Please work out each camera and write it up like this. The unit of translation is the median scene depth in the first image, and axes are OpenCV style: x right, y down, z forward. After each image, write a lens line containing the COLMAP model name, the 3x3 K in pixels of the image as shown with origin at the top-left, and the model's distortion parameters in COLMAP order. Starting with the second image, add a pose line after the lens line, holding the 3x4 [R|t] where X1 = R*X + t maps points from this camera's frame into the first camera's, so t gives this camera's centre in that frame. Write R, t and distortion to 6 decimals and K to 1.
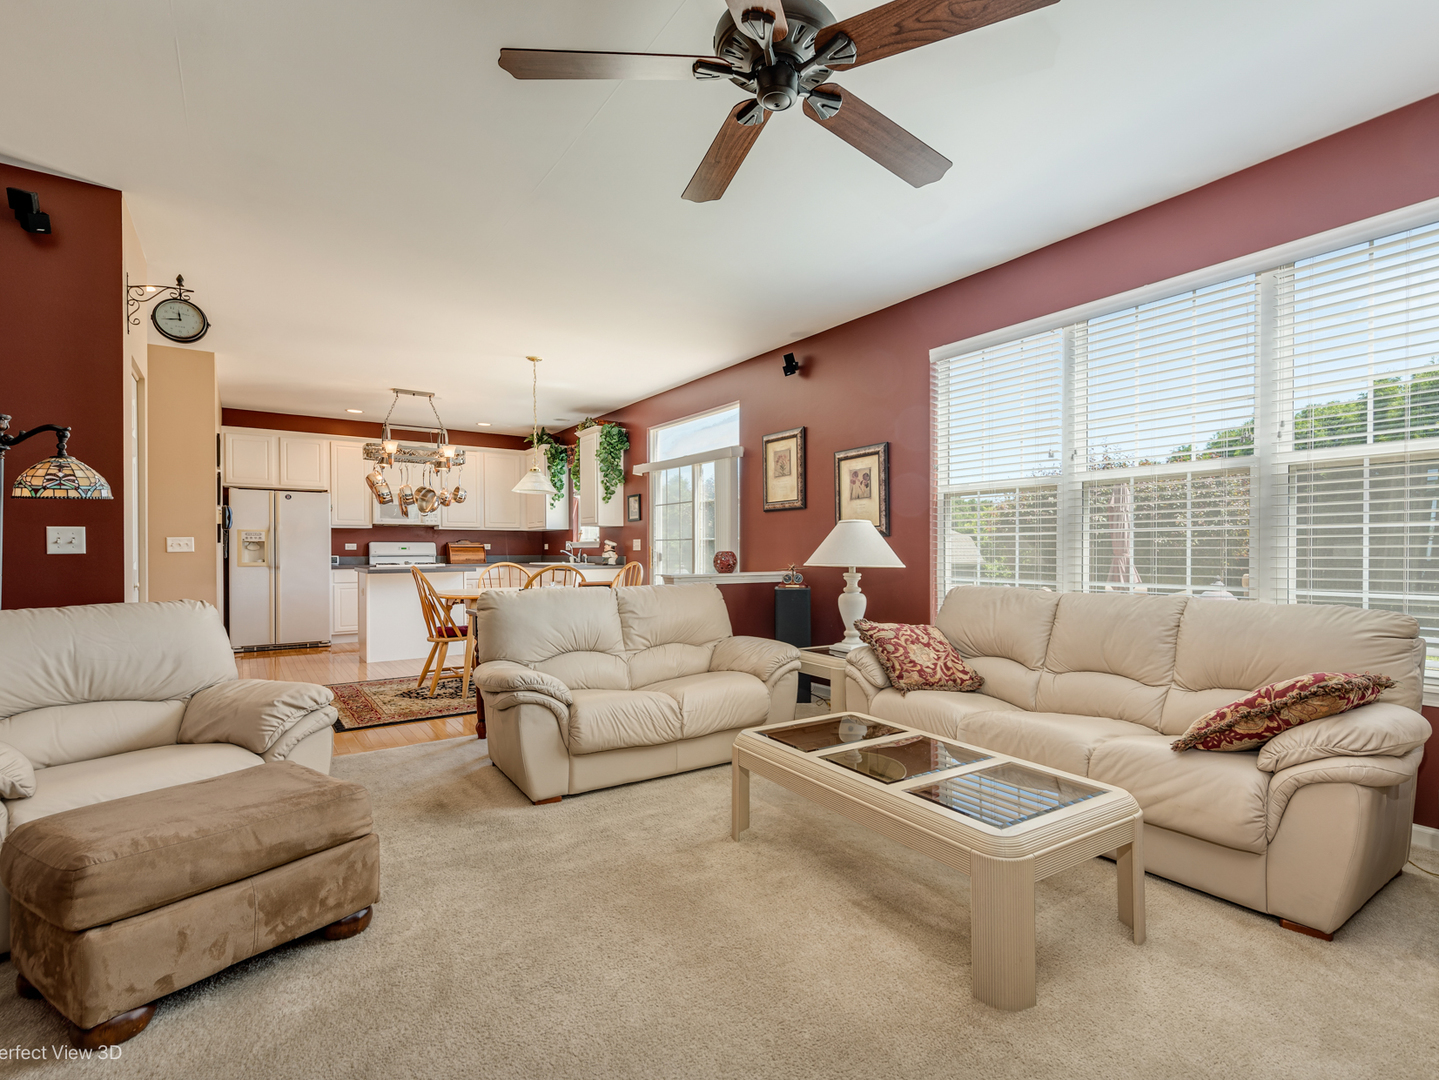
lens RADIAL K [[704.8, 0, 730.8], [0, 704.8, 550.8], [0, 0, 1]] dist [0.032233, 0.000571]
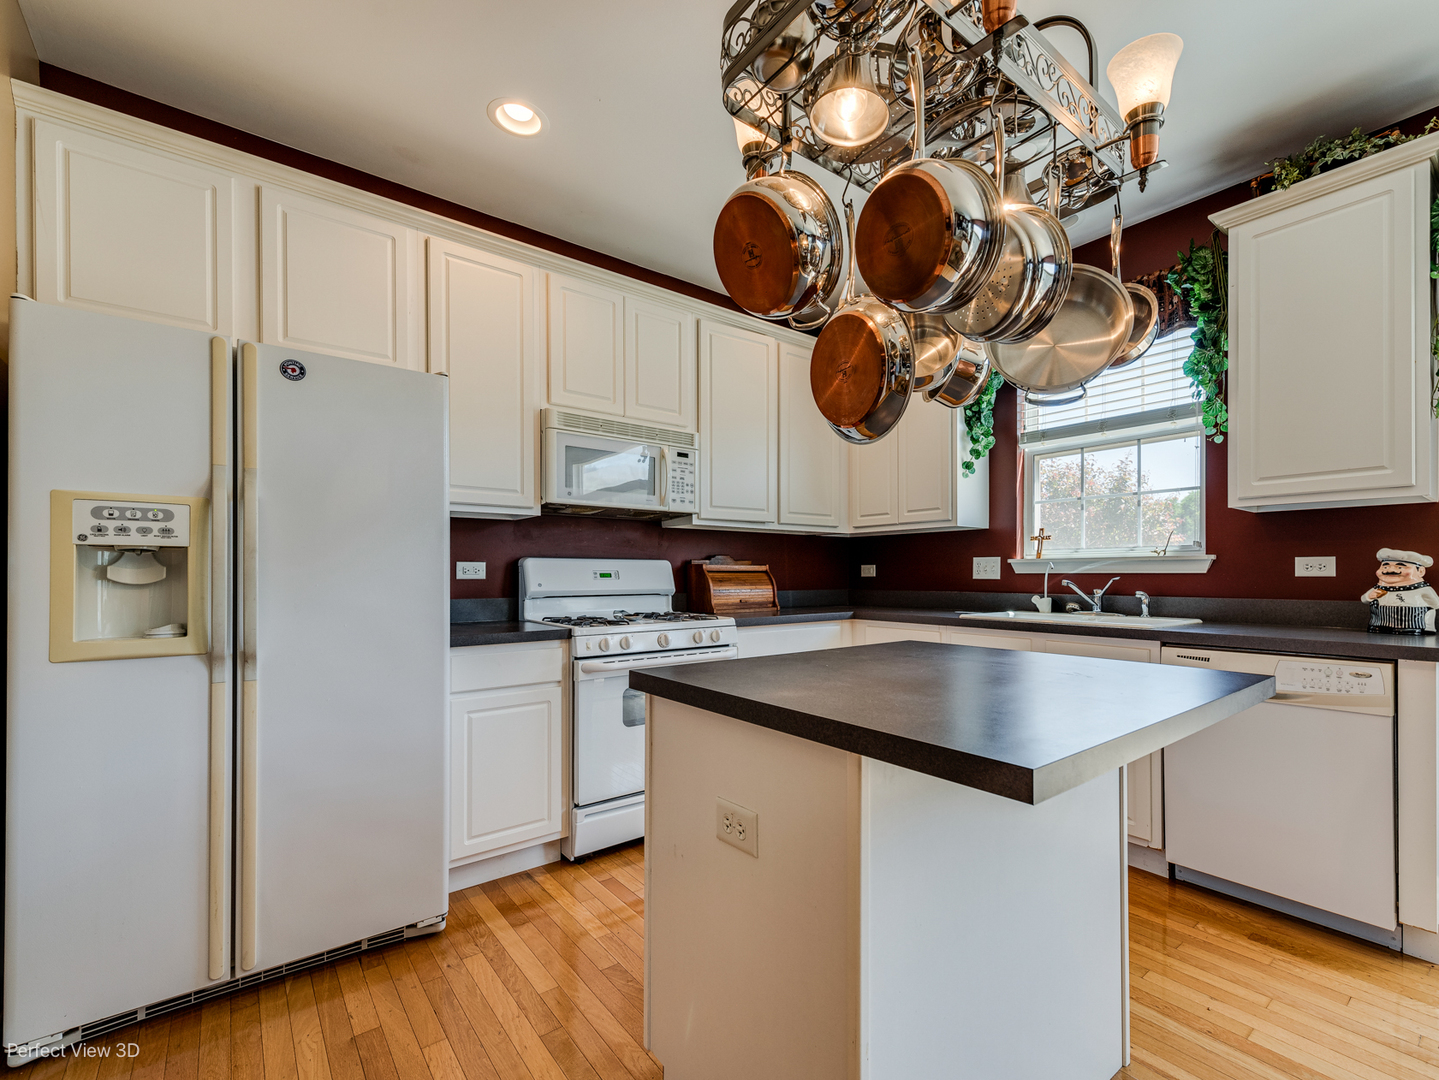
lens RADIAL K [[651.2, 0, 746.2], [0, 651.2, 566.3], [0, 0, 1]] dist [0.012687, 0.000488]
pose [[0.997598, 0.001383, 0.069254, -0.436664], [-0.000430, 0.999905, -0.013777, -0.003546], [-0.069267, 0.013714, 0.997504, 0.695652]]
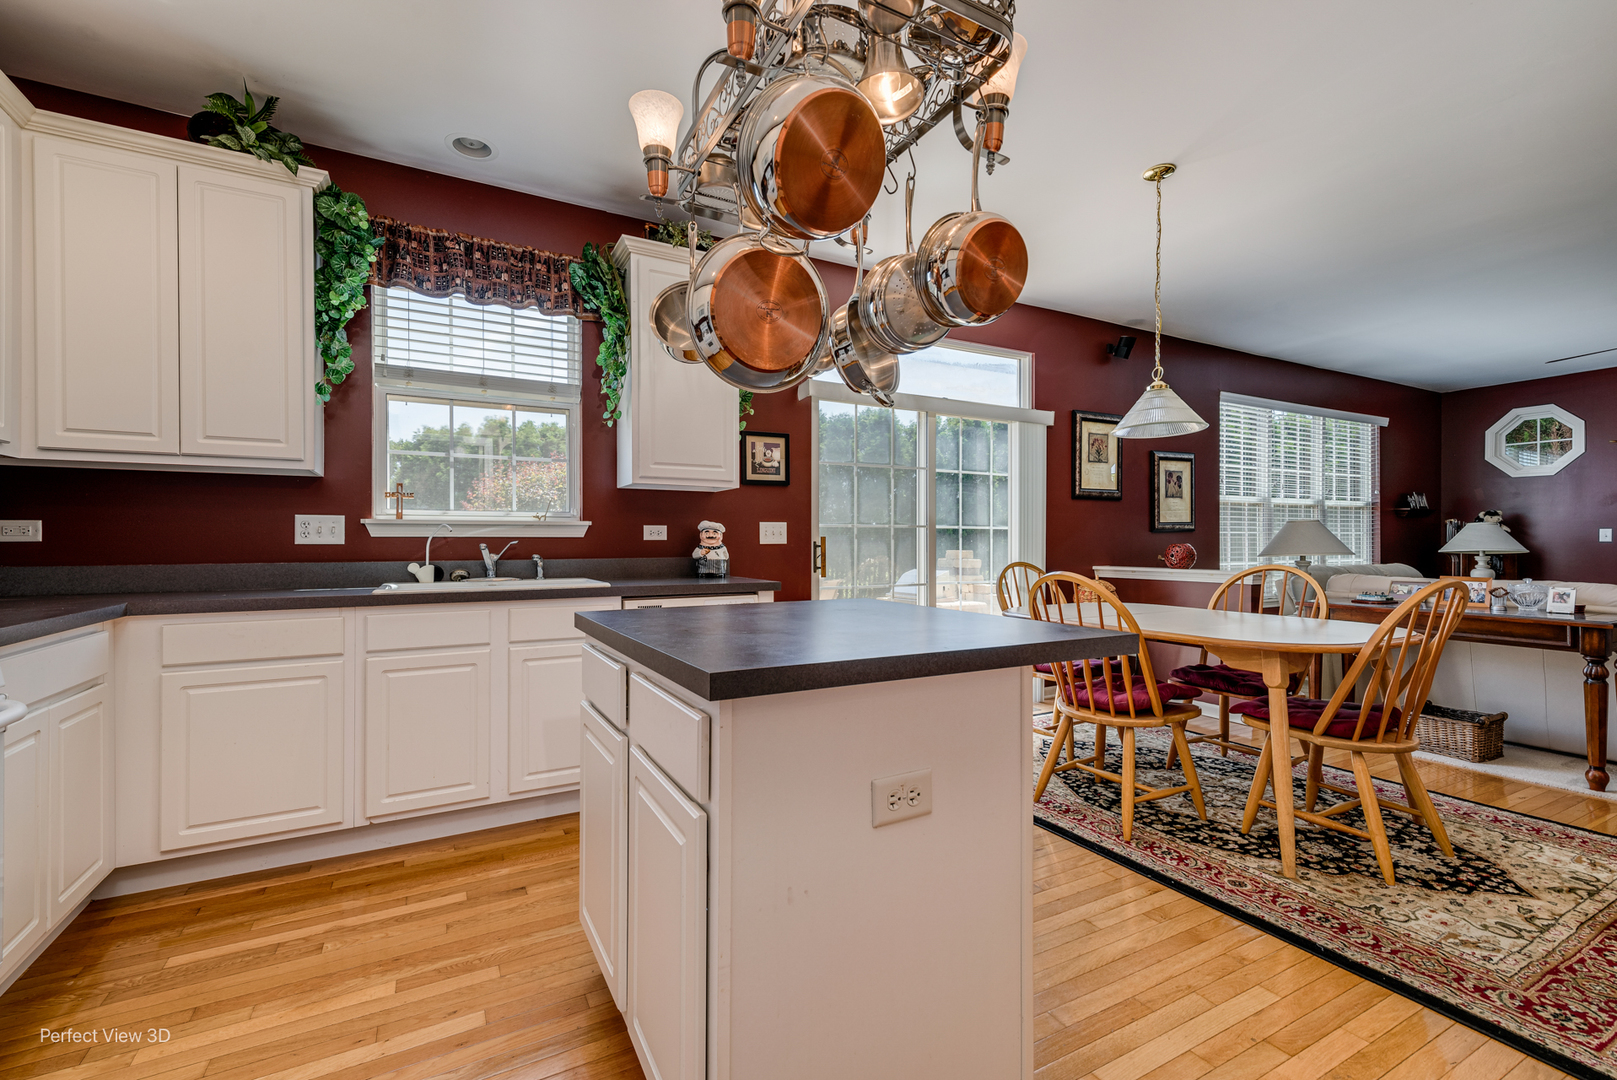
lens RADIAL K [[691.0, 0, 808.2], [0, 691.0, 546.2], [0, 0, 1]] dist [0.011260, -0.000956]
pose [[0.105241, -0.008513, 0.994410, -0.562307], [0.001640, 0.999963, 0.008387, -0.002821], [-0.994445, 0.000748, 0.105251, 0.834337]]
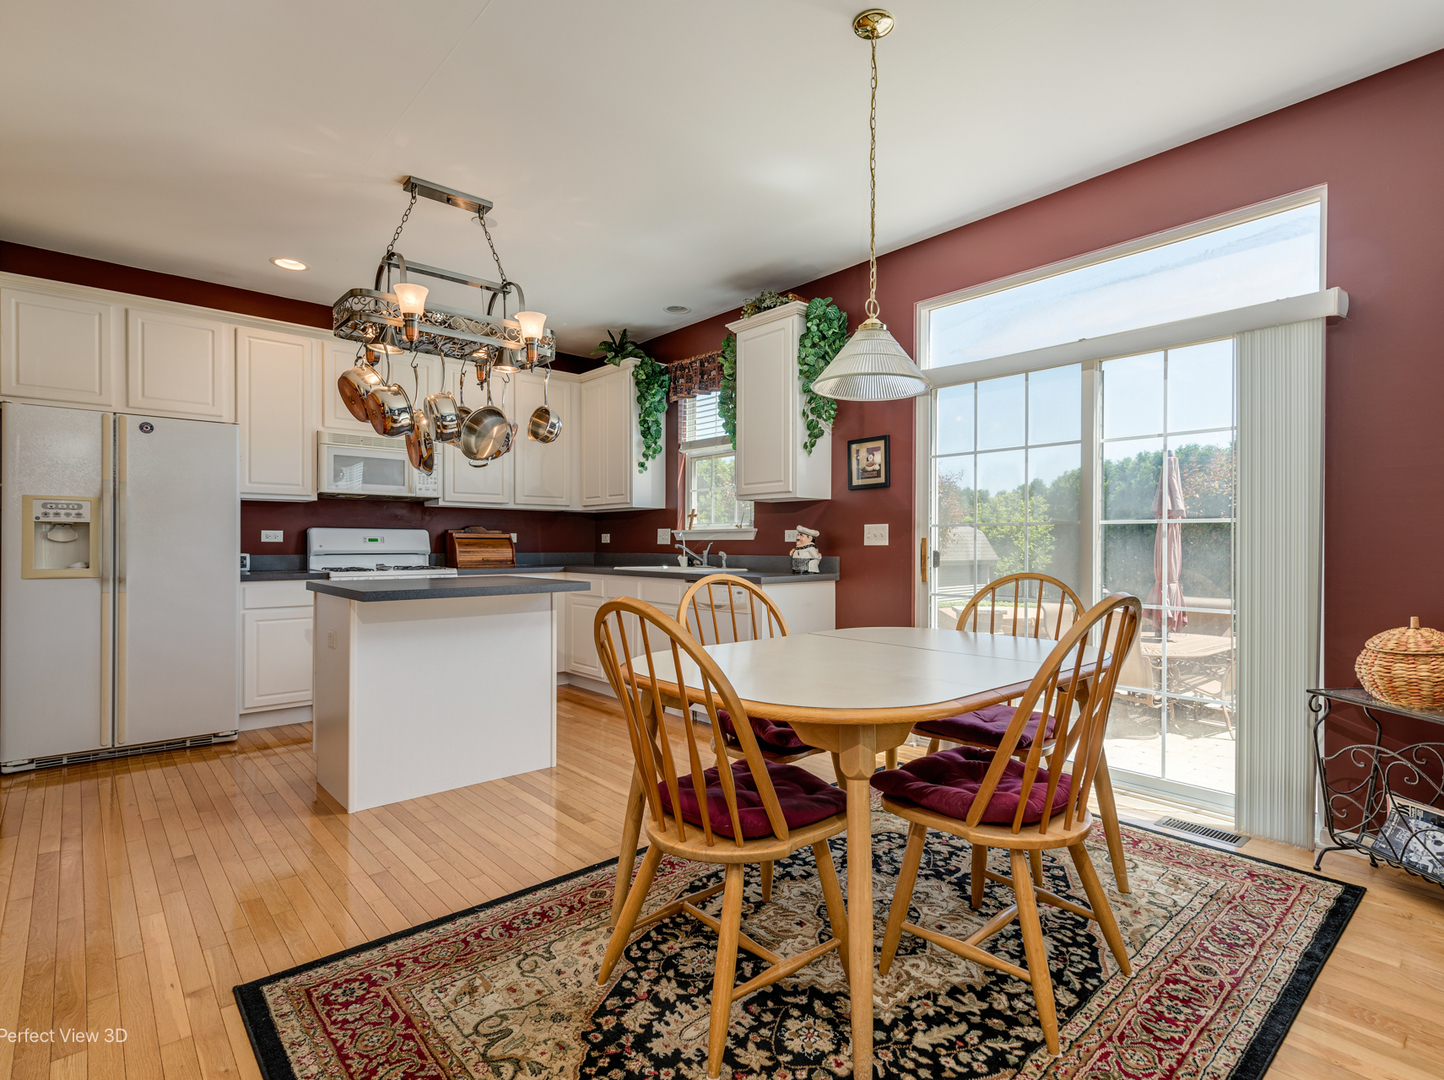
lens RADIAL K [[736.7, 0, 733.8], [0, 736.7, 540.2], [0, 0, 1]] dist [0.006756, 0.001374]
pose [[0.992142, 0.005006, 0.125019, -0.274561], [-0.004074, 0.999962, -0.007715, 0.000026], [-0.125052, 0.007145, 0.992124, 0.433335]]
